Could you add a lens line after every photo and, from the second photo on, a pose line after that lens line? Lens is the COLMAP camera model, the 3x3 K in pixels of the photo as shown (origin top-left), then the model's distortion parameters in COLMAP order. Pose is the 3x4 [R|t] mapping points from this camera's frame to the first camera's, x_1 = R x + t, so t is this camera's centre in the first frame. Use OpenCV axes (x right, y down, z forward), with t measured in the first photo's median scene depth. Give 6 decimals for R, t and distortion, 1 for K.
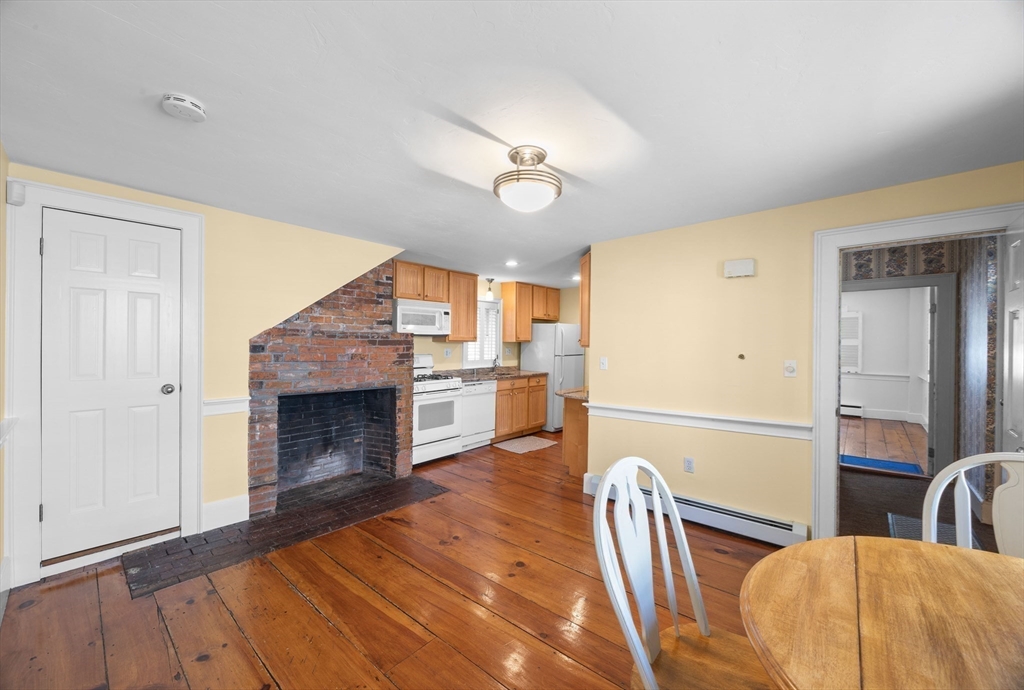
lens RADIAL K [[399.1, 0, 503.0], [0, 399.1, 343.6], [0, 0, 1]] dist [-0.004871, 0.000637]
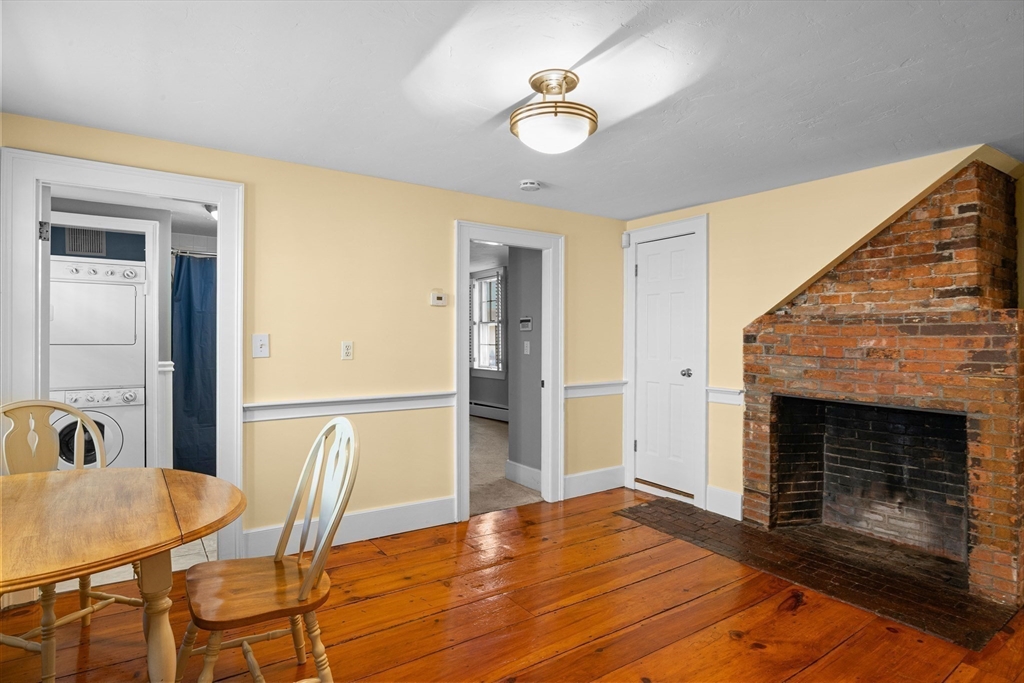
lens RADIAL K [[535.5, 0, 506.2], [0, 535.5, 338.8], [0, 0, 1]] dist [-0.002879, -0.000350]
pose [[-0.236041, -0.004556, -0.971732, 0.547236], [-0.007877, 0.999965, -0.002775, 0.016159], [0.971711, 0.006999, -0.236068, 0.579366]]
